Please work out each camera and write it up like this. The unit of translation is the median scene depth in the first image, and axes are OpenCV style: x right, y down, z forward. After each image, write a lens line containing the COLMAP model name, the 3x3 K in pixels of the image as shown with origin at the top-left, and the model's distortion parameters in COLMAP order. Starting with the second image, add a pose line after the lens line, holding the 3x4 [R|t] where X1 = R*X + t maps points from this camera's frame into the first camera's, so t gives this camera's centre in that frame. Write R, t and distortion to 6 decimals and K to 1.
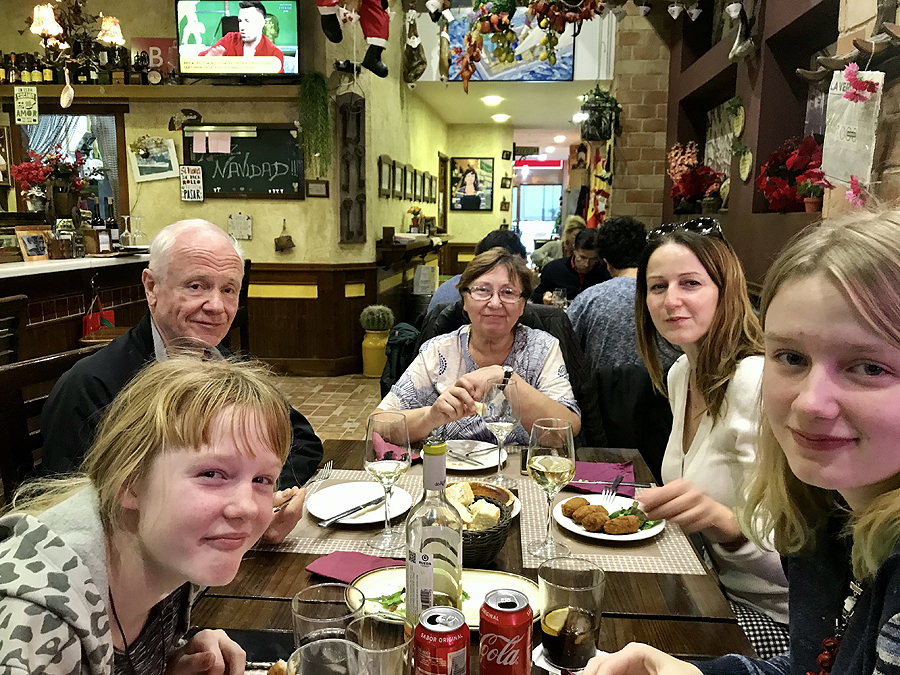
lens RADIAL K [[738.0, 0, 450.4], [0, 738.0, 338.2], [0, 0, 1]] dist [0.001308, -0.000648]
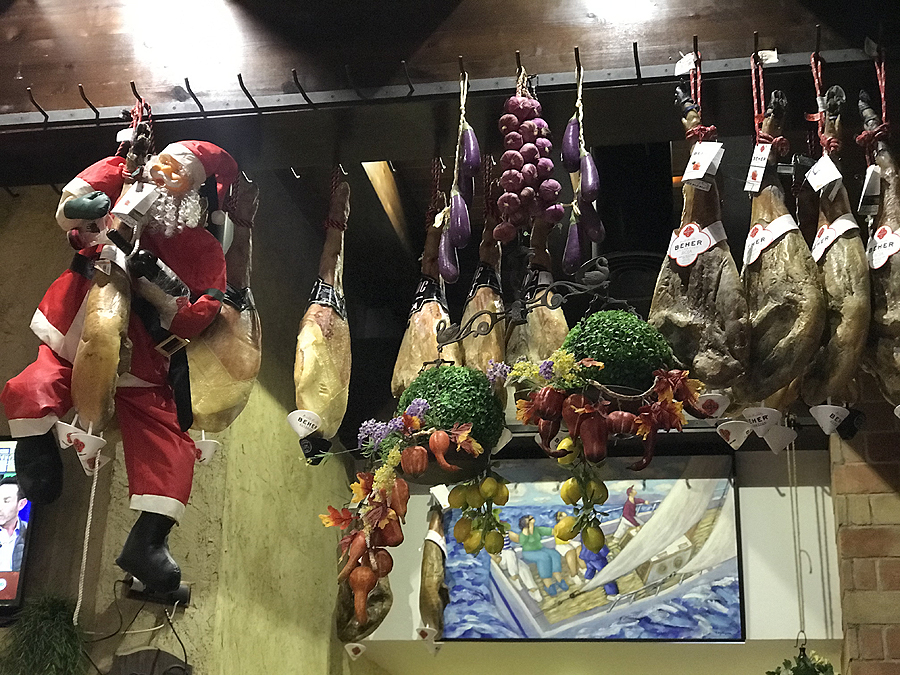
lens RADIAL K [[1491.0, 0, 449.8], [0, 1491.0, 337.8], [0, 0, 1]] dist [0.003024, 0.000000]
pose [[0.995232, -0.013977, -0.096532, 0.087044], [-0.040140, 0.843301, -0.535941, -0.038811], [0.088896, 0.537260, 0.838719, 0.199178]]
